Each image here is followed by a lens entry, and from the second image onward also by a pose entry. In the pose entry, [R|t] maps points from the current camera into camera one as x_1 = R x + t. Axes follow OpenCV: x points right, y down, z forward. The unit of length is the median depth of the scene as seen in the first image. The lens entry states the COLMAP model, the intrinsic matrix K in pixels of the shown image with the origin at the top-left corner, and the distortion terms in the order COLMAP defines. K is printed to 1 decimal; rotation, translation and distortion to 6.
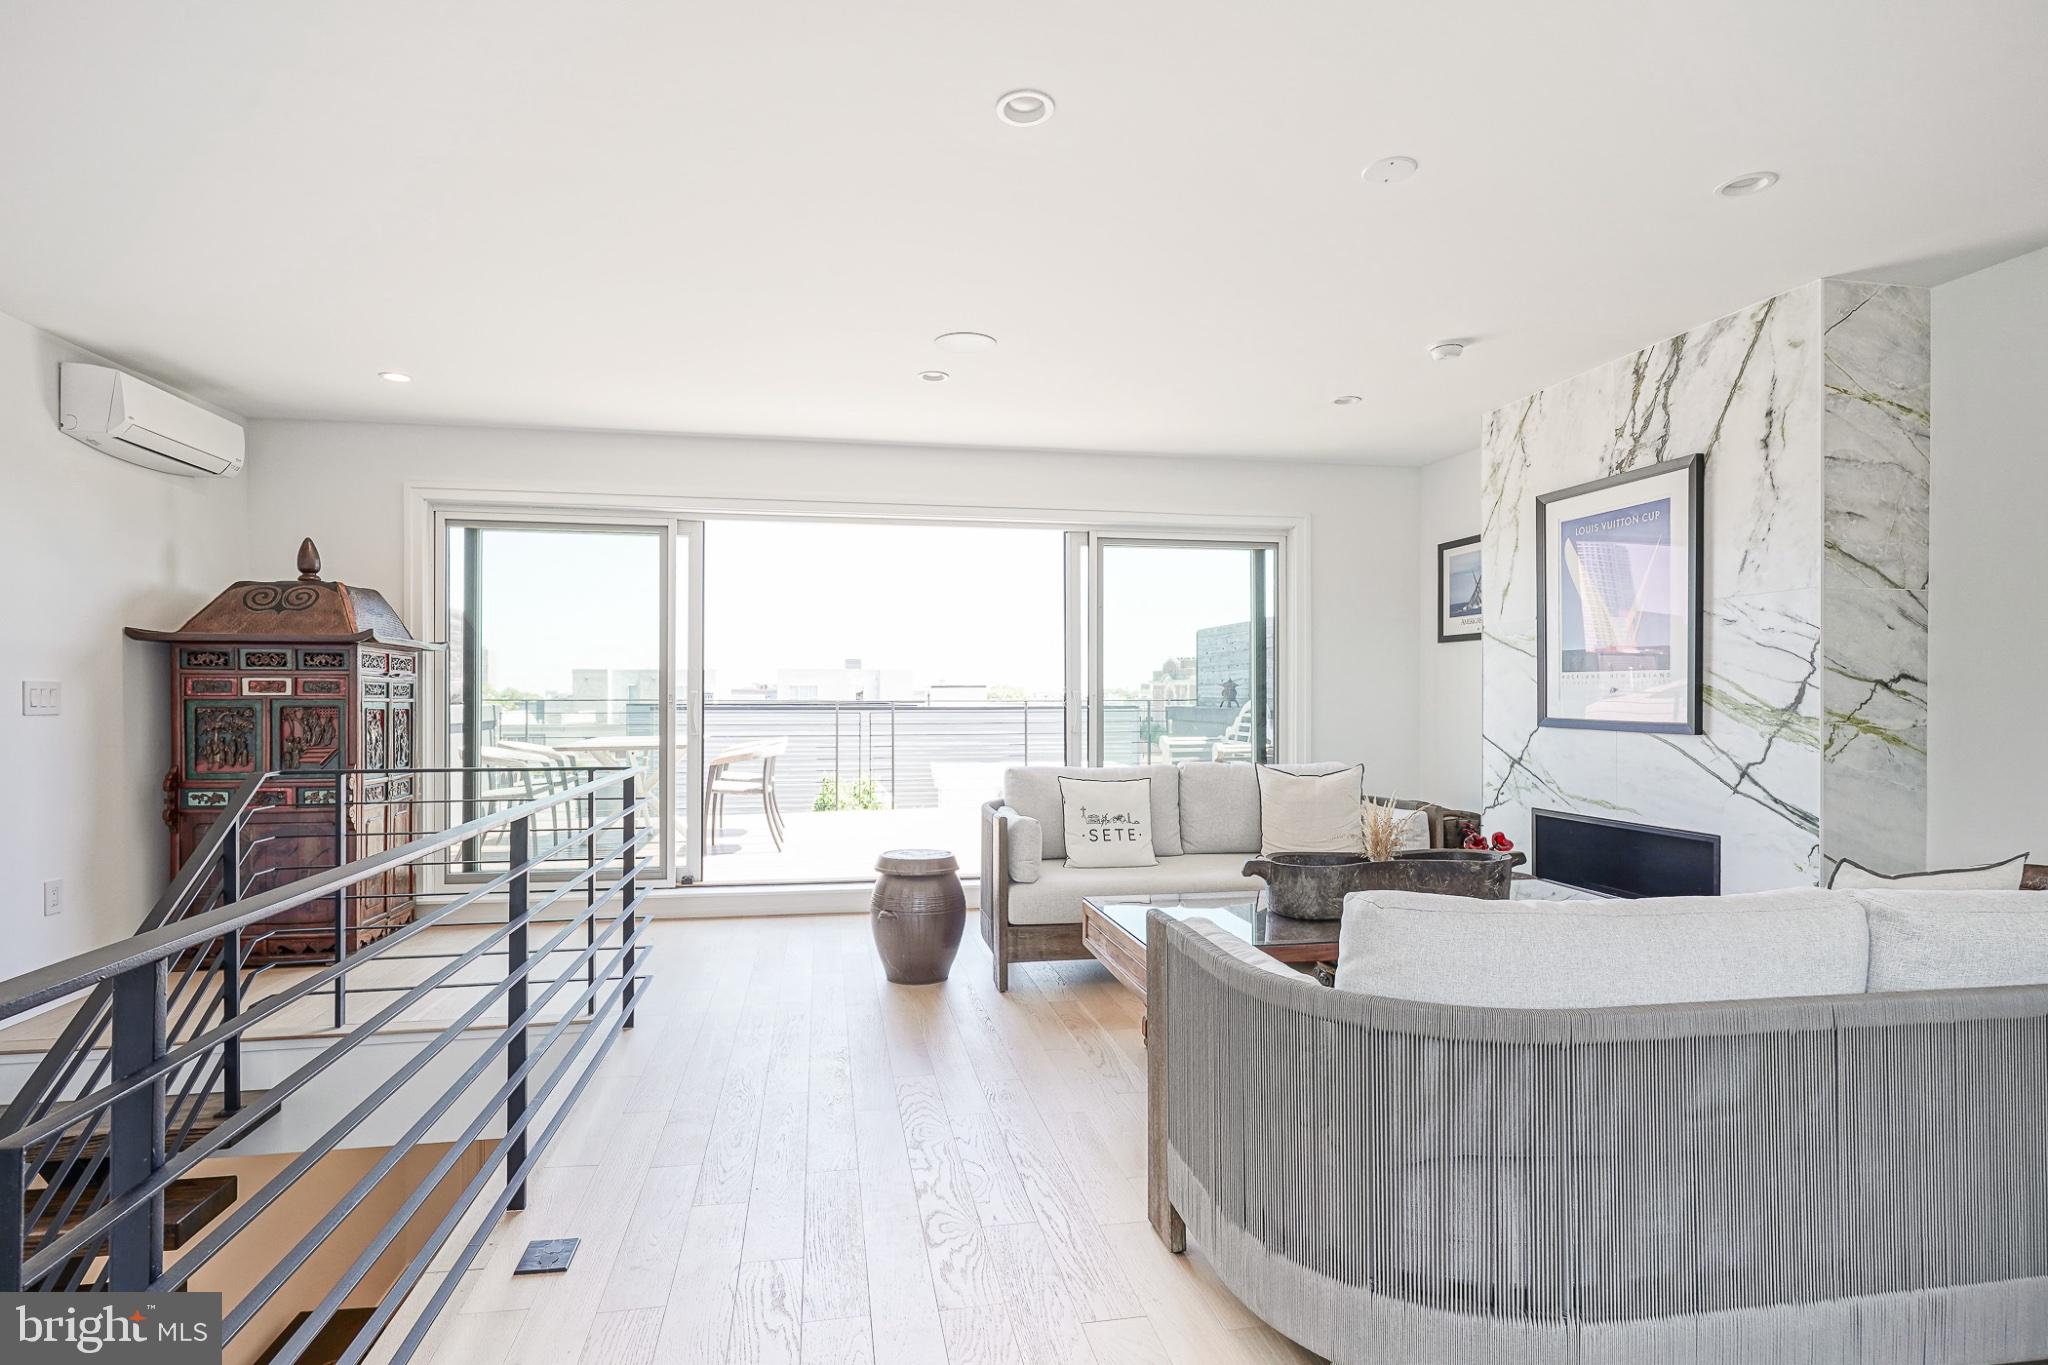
lens RADIAL K [[995.5, 0, 1026.0], [0, 995.5, 699.8], [0, 0, 1]] dist [-0.005377, 0.004749]
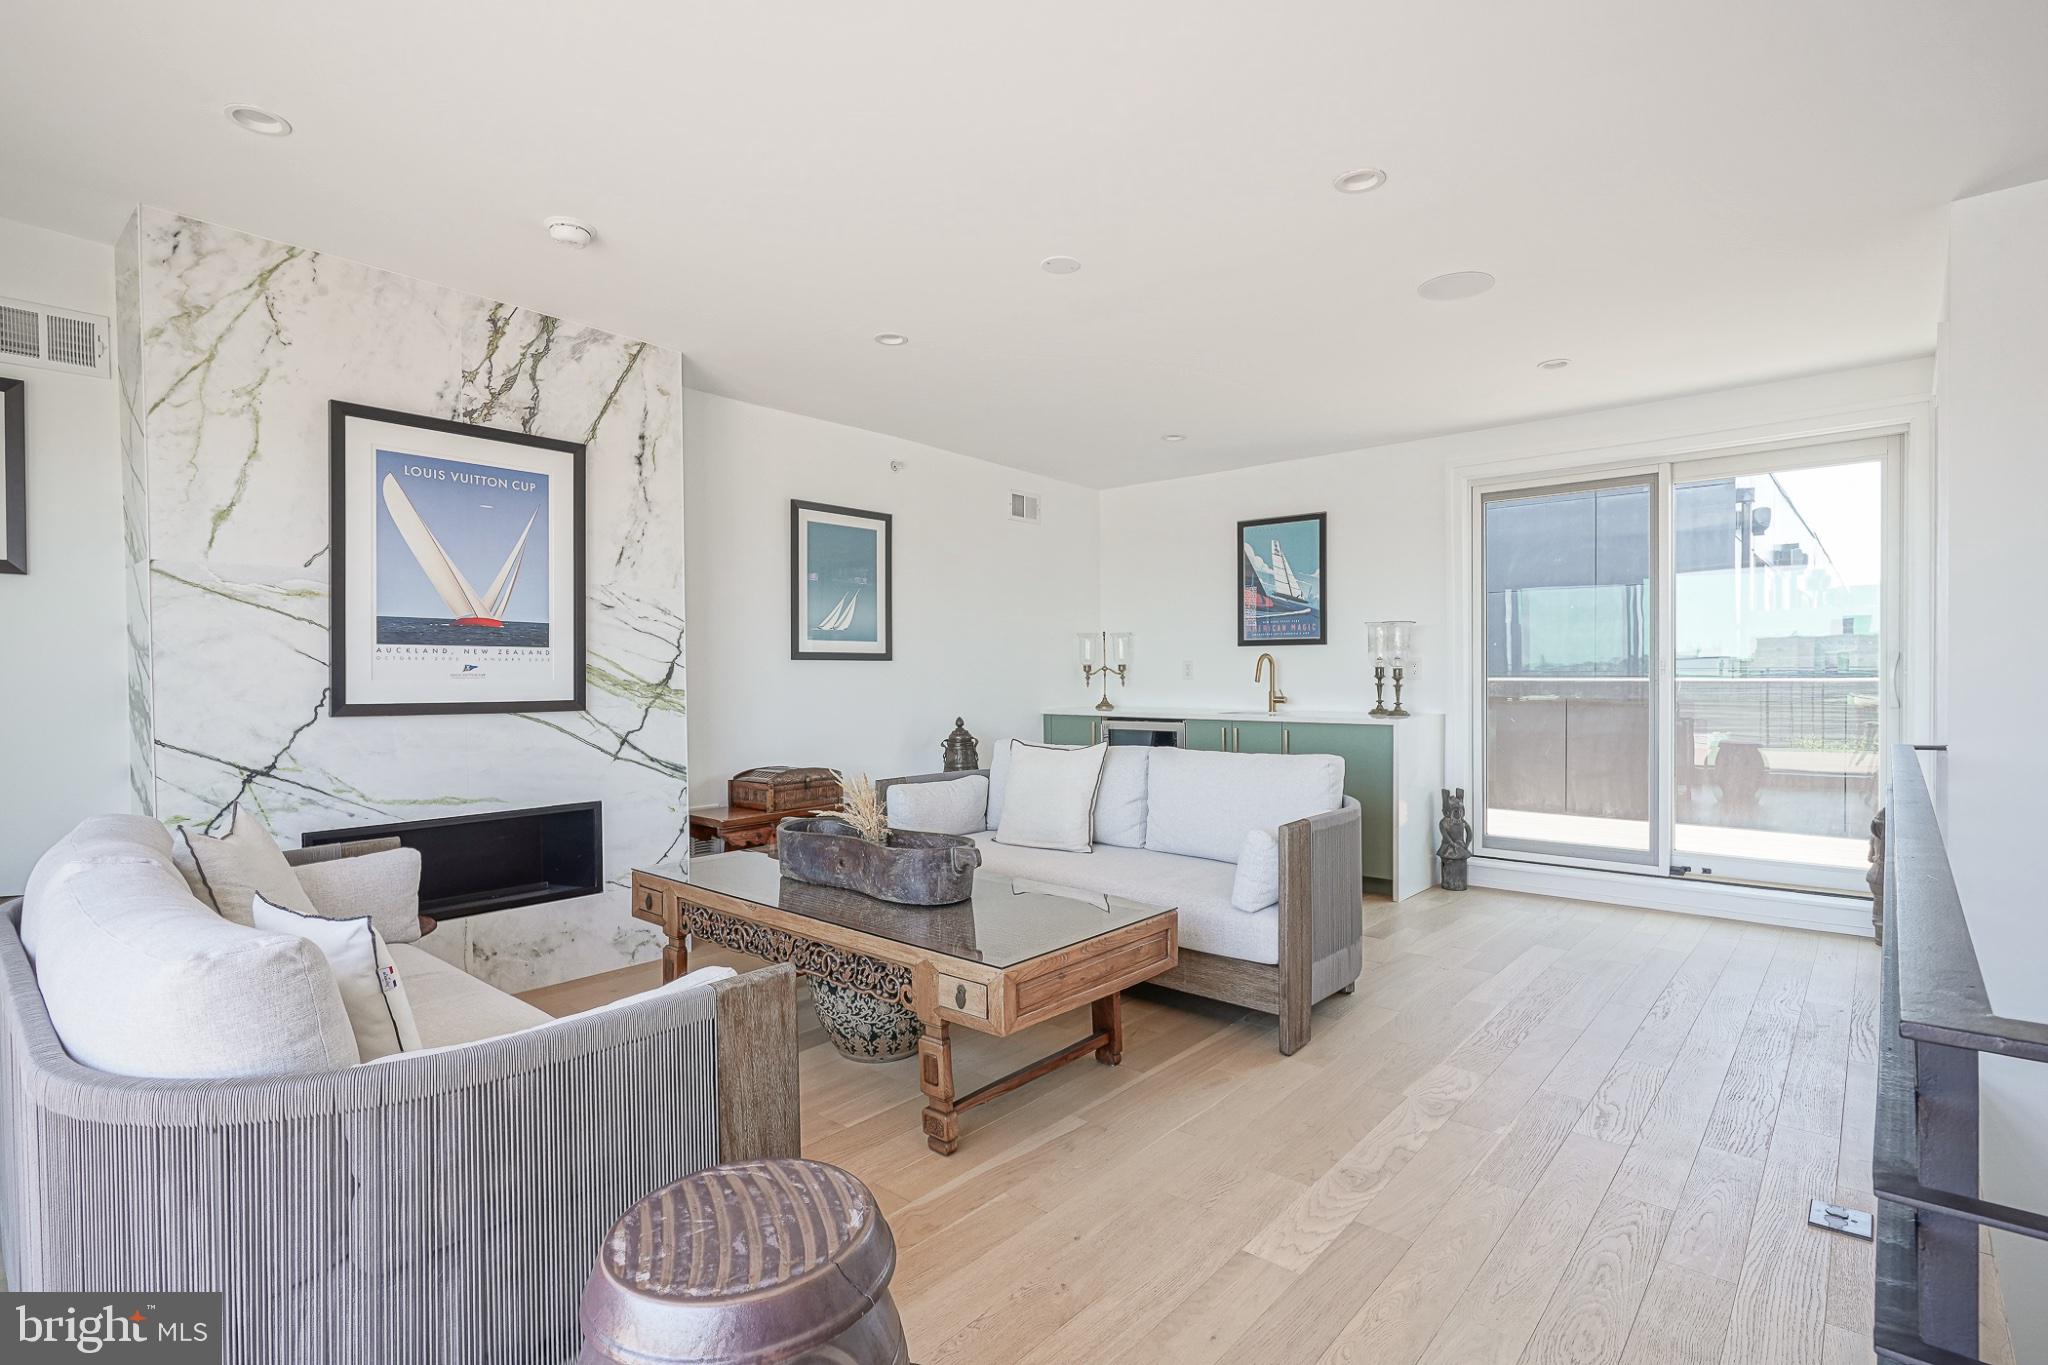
lens RADIAL K [[995.5, 0, 1006.3], [0, 995.5, 683.1], [0, 0, 1]] dist [-0.005377, 0.004749]
pose [[-0.591988, -0.000377, 0.805946, -0.442124], [0.012766, 0.999870, 0.009844, 0.001551], [-0.805845, 0.016117, -0.591907, 1.264295]]
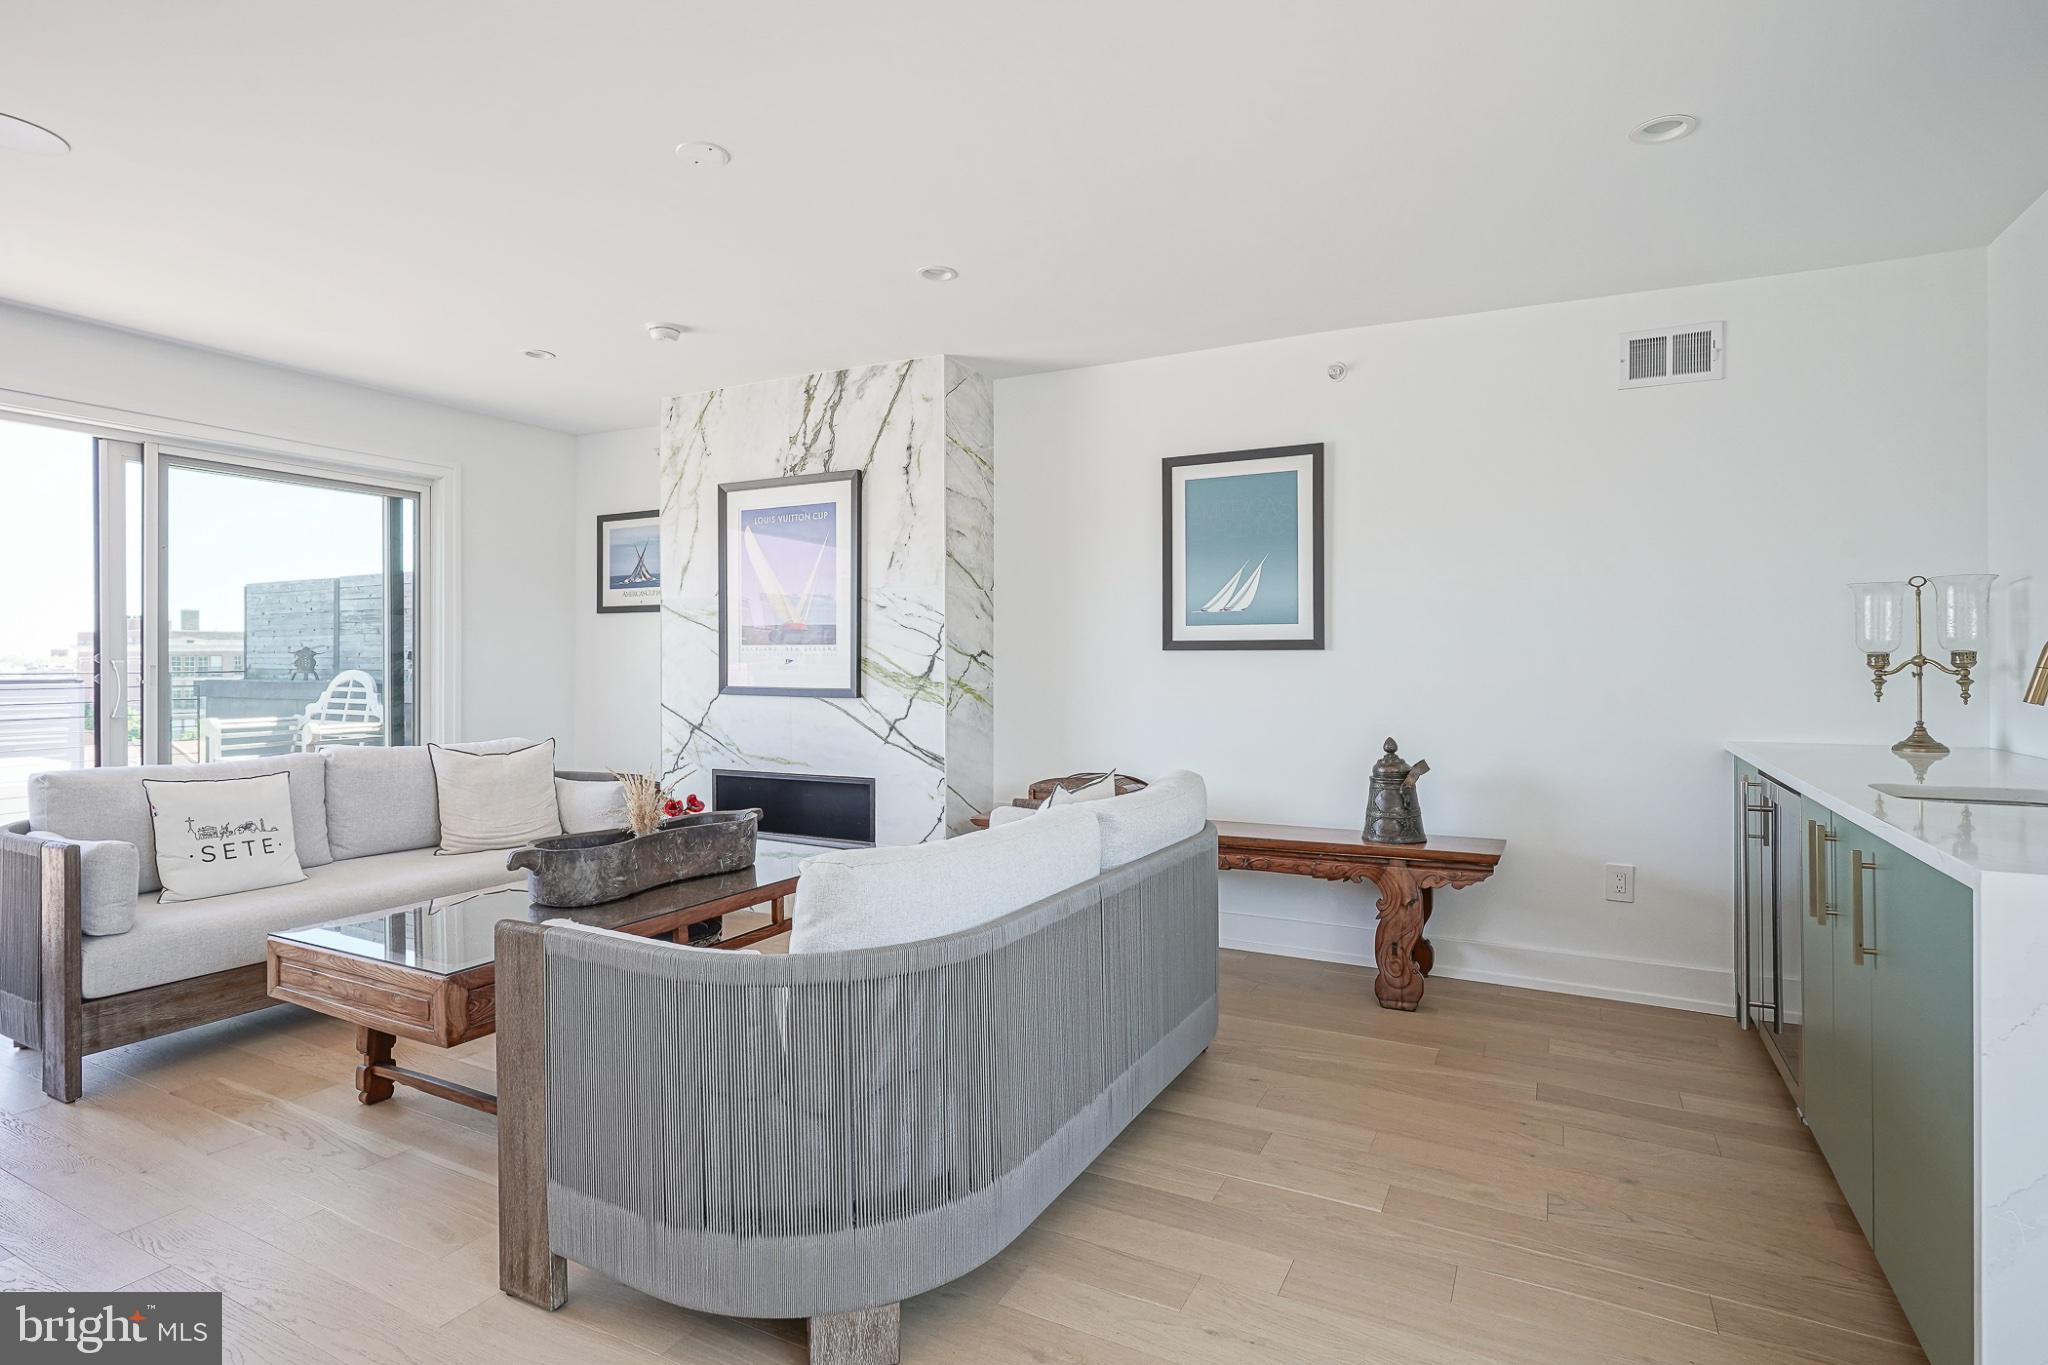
lens RADIAL K [[995.5, 0, 988.8], [0, 995.5, 657.9], [0, 0, 1]] dist [-0.005377, 0.004749]
pose [[0.640811, 0.003957, 0.767688, -0.166118], [0.004163, 0.999954, -0.008630, -0.003107], [-0.767687, 0.008726, 0.640766, 0.086982]]
